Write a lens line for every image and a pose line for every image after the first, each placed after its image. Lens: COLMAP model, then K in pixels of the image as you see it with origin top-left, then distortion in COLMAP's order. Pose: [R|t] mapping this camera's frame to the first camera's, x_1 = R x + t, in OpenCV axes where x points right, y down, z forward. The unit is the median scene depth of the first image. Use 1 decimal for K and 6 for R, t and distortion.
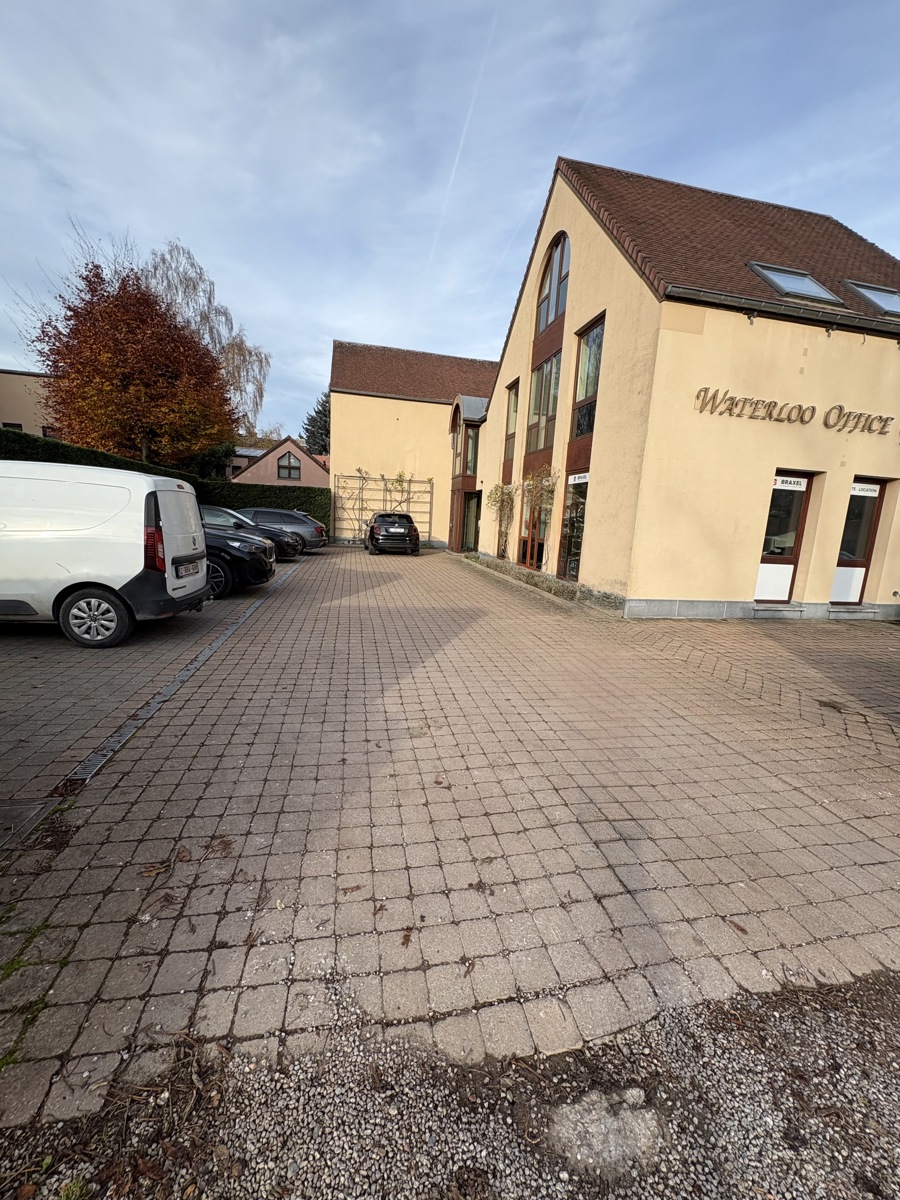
lens RADIAL K [[478.1, 0, 450.0], [0, 478.1, 599.4], [0, 0, 1]] dist [-0.001544, -0.000191]
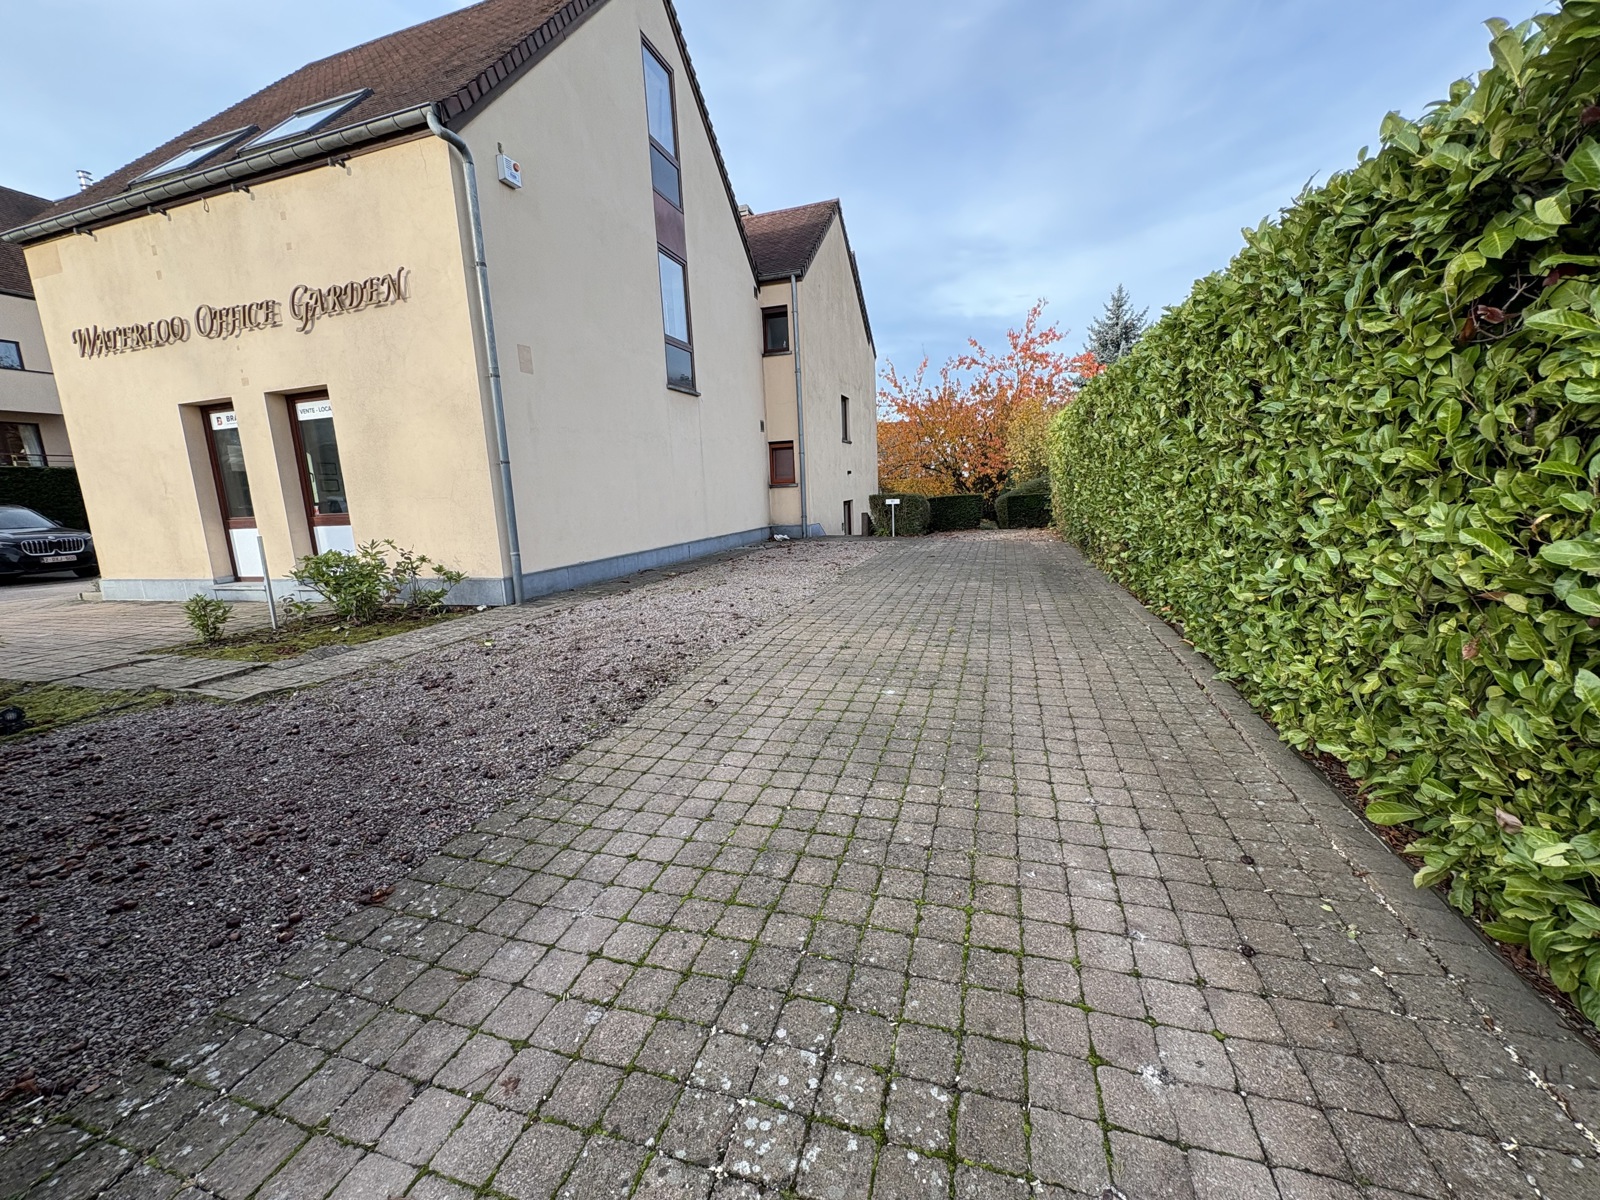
lens RADIAL K [[637.4, 0, 797.8], [0, 637.4, 601.1], [0, 0, 1]] dist [-0.001544, -0.000191]
pose [[0.864238, -0.010576, -0.502971, 2.028919], [0.003289, 0.999876, -0.015374, 0.059575], [0.503072, 0.011633, 0.864166, 0.612343]]
